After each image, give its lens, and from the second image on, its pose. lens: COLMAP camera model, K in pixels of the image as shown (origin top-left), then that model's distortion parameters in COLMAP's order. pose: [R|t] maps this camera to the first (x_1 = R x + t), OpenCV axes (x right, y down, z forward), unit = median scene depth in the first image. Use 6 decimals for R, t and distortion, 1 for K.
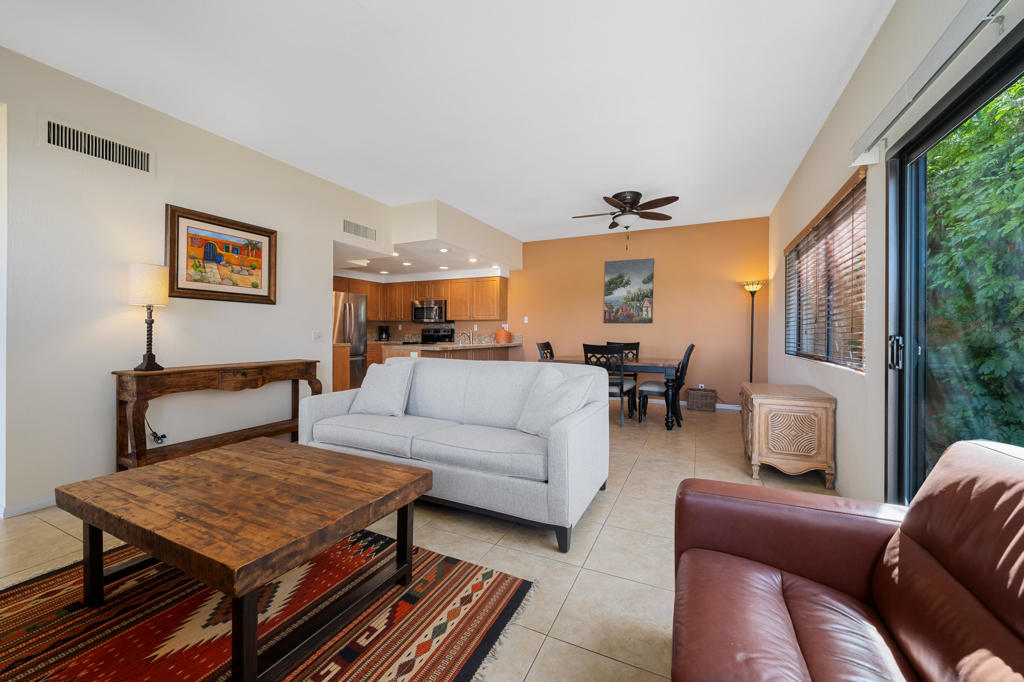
lens RADIAL K [[391.2, 0, 518.3], [0, 391.2, 328.3], [0, 0, 1]] dist [0.002612, -0.000164]
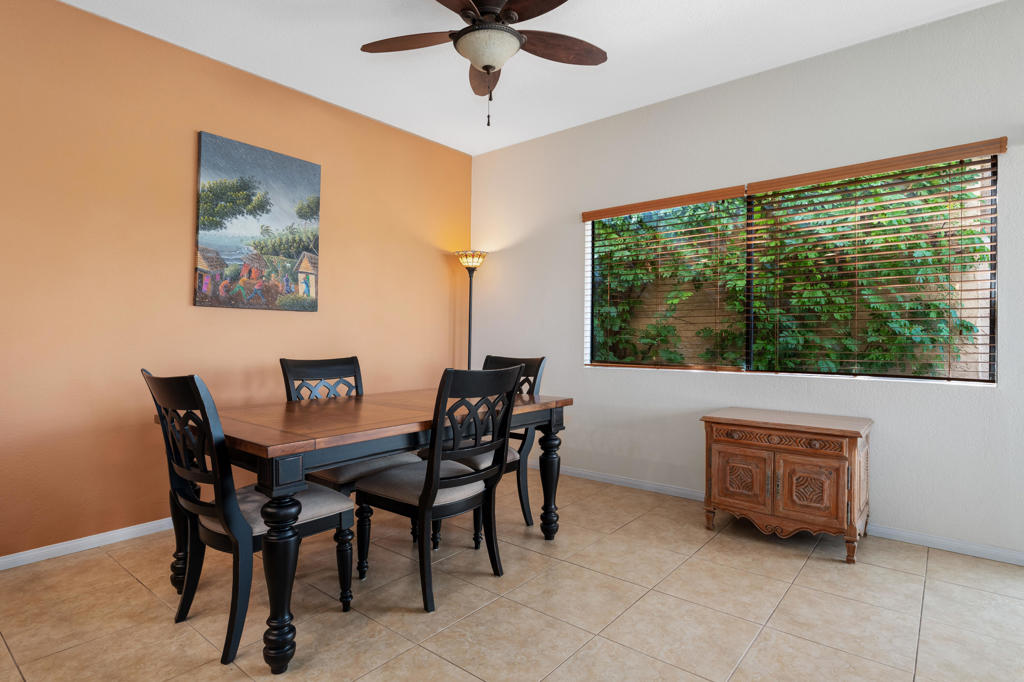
lens RADIAL K [[535.7, 0, 514.9], [0, 535.7, 336.3], [0, 0, 1]] dist [-0.000323, -0.001165]
pose [[0.246392, -0.003292, 0.969165, -0.194963], [-0.014829, 0.999864, 0.007167, 0.007227], [-0.969057, -0.016137, 0.246310, 0.669193]]
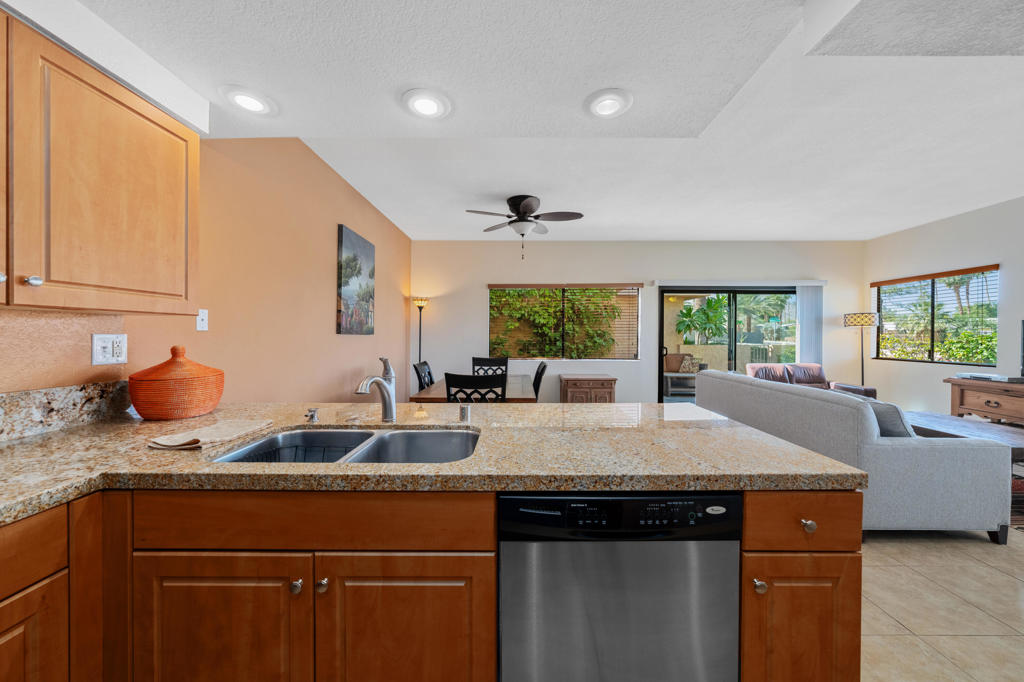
lens RADIAL K [[358.0, 0, 515.5], [0, 358.0, 336.2], [0, 0, 1]] dist [-0.004400, 0.000278]
pose [[-0.421303, -0.008022, 0.906885, -0.387304], [-0.015145, 0.999884, 0.001808, -0.016318], [-0.906794, -0.012973, -0.421375, 1.094951]]
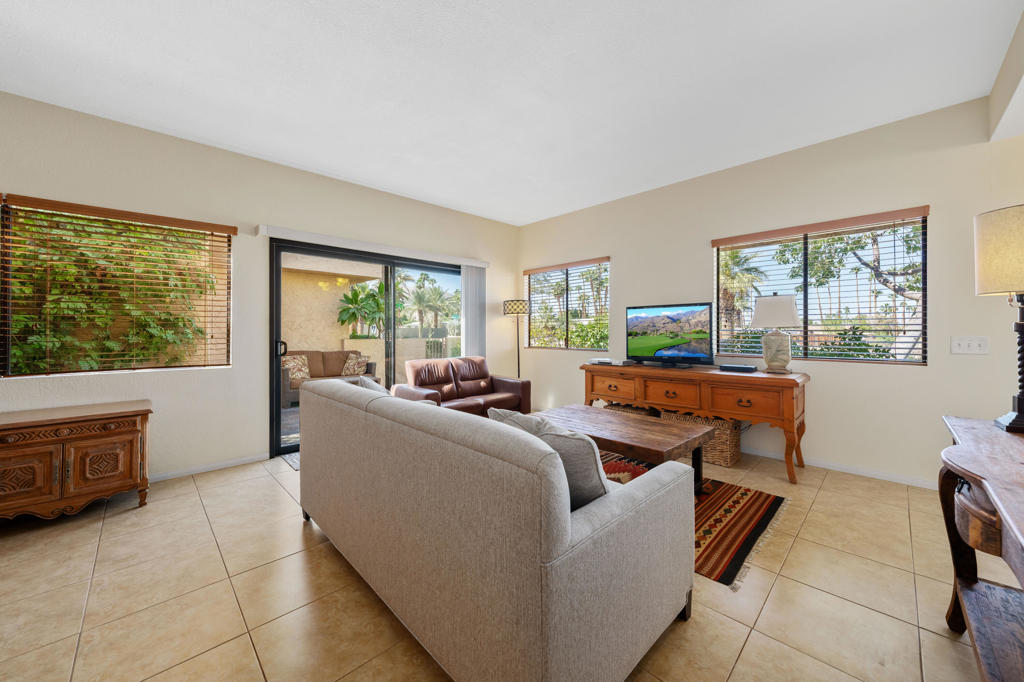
lens RADIAL K [[377.1, 0, 515.1], [0, 377.1, 331.1], [0, 0, 1]] dist [0.003744, 0.000256]
pose [[-0.937213, 0.000536, 0.348758, -0.246460], [-0.003795, 0.999924, -0.011734, -0.002062], [-0.348738, -0.012321, -0.937139, 0.765456]]
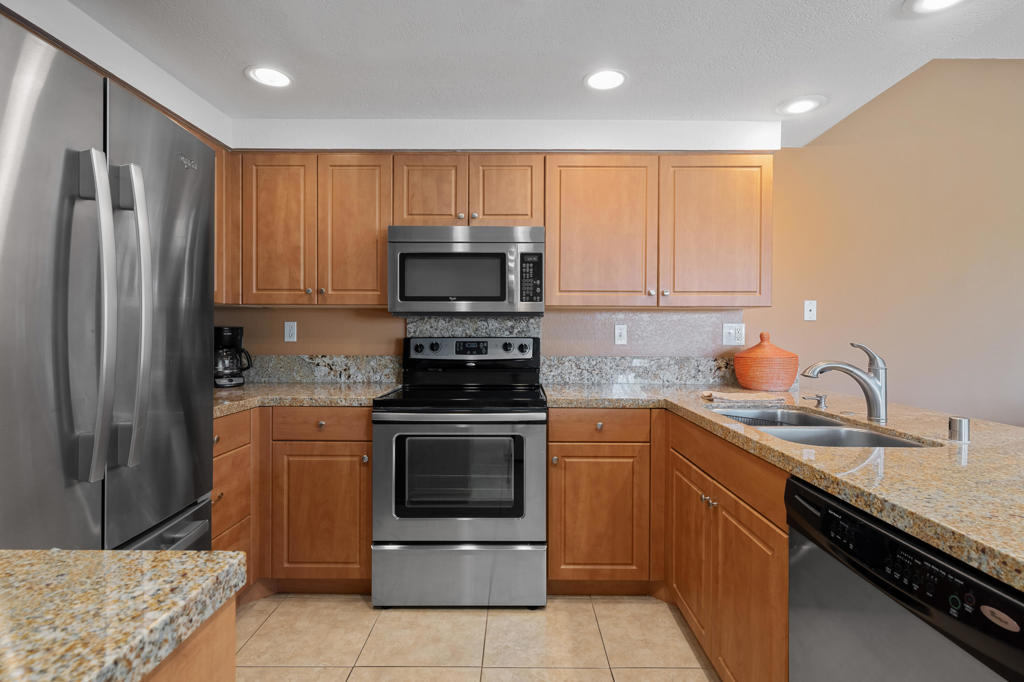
lens RADIAL K [[488.9, 0, 517.6], [0, 488.9, 333.7], [0, 0, 1]] dist [0.003453, -0.000135]
pose [[0.908189, -0.001568, 0.418558, -0.431225], [-0.005669, 0.999855, 0.016048, -0.009560], [-0.418523, -0.016948, 0.908048, 0.903853]]
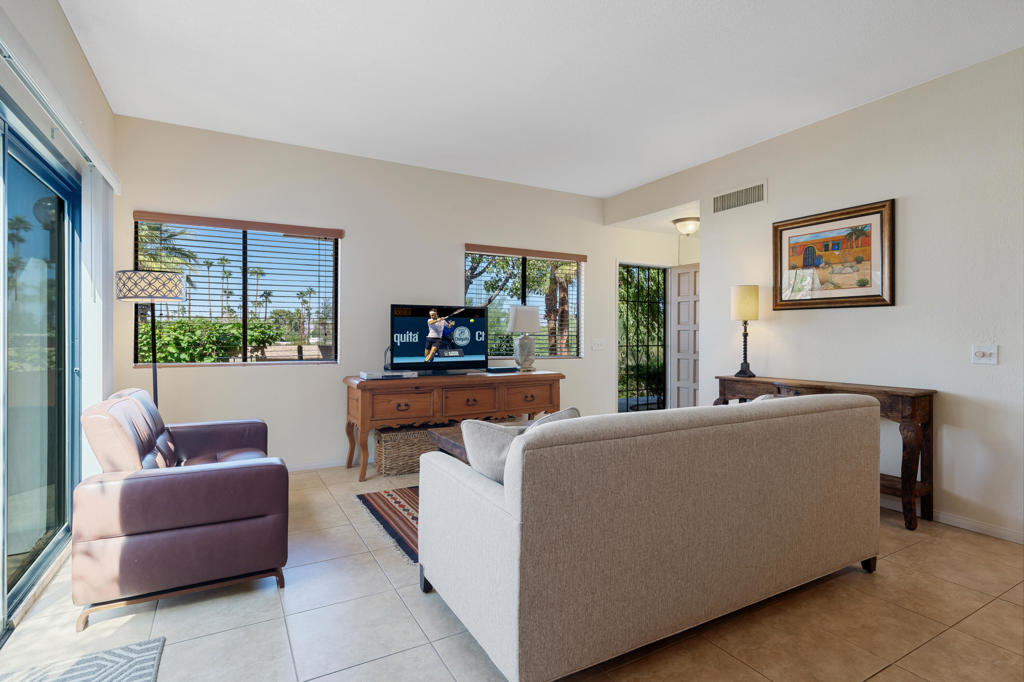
lens RADIAL K [[513.6, 0, 517.9], [0, 513.6, 334.3], [0, 0, 1]] dist [-0.003613, -0.000166]
pose [[-0.586900, -0.004619, -0.809646, 0.315747], [0.005614, 0.999936, -0.009774, -0.002918], [0.809640, -0.010282, -0.586837, 0.624363]]
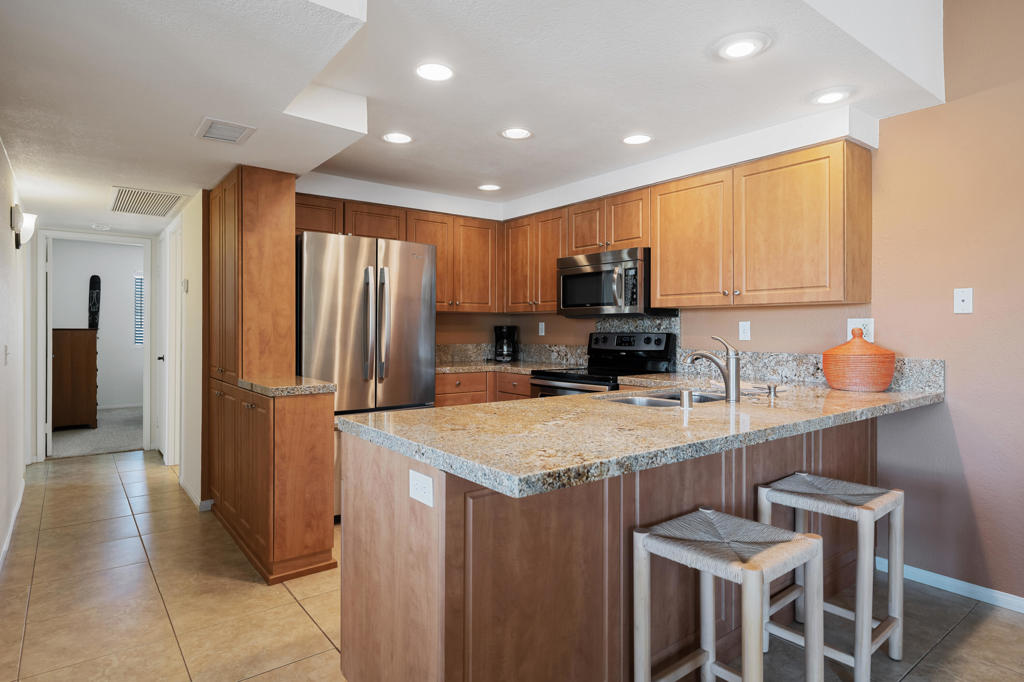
lens RADIAL K [[571.6, 0, 514.1], [0, 571.6, 326.1], [0, 0, 1]] dist [0.003929, -0.000544]
pose [[0.890456, -0.005010, -0.455043, -0.084513], [0.007921, 0.999959, 0.004493, -0.011046], [0.455001, -0.007605, 0.890458, 0.658344]]
